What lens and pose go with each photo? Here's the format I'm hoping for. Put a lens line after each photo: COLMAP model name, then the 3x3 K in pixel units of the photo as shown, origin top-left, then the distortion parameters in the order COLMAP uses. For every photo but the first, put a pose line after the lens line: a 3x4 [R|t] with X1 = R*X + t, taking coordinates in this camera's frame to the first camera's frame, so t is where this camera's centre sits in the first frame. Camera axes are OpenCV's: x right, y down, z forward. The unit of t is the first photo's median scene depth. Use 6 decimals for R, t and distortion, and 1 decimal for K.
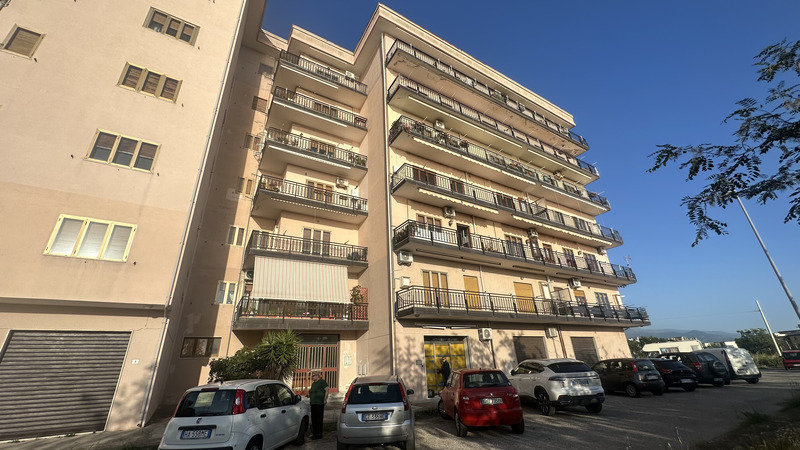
lens RADIAL K [[319.4, 0, 400.0], [0, 319.4, 225.0], [0, 0, 1]] dist [-0.001225, -0.000257]
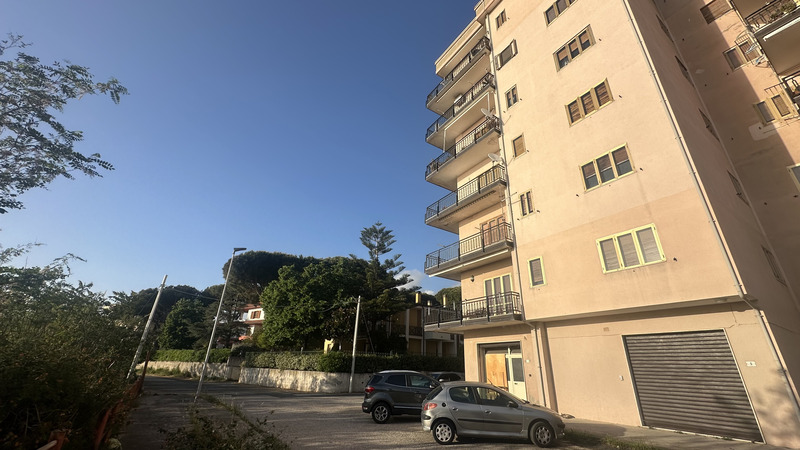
lens RADIAL K [[319.4, 0, 400.0], [0, 319.4, 225.0], [0, 0, 1]] dist [-0.001225, -0.000257]
pose [[0.032315, -0.370384, -0.928316, 0.058911], [0.376157, 0.865019, -0.332035, 0.036037], [0.925992, -0.338463, 0.167276, 0.108124]]
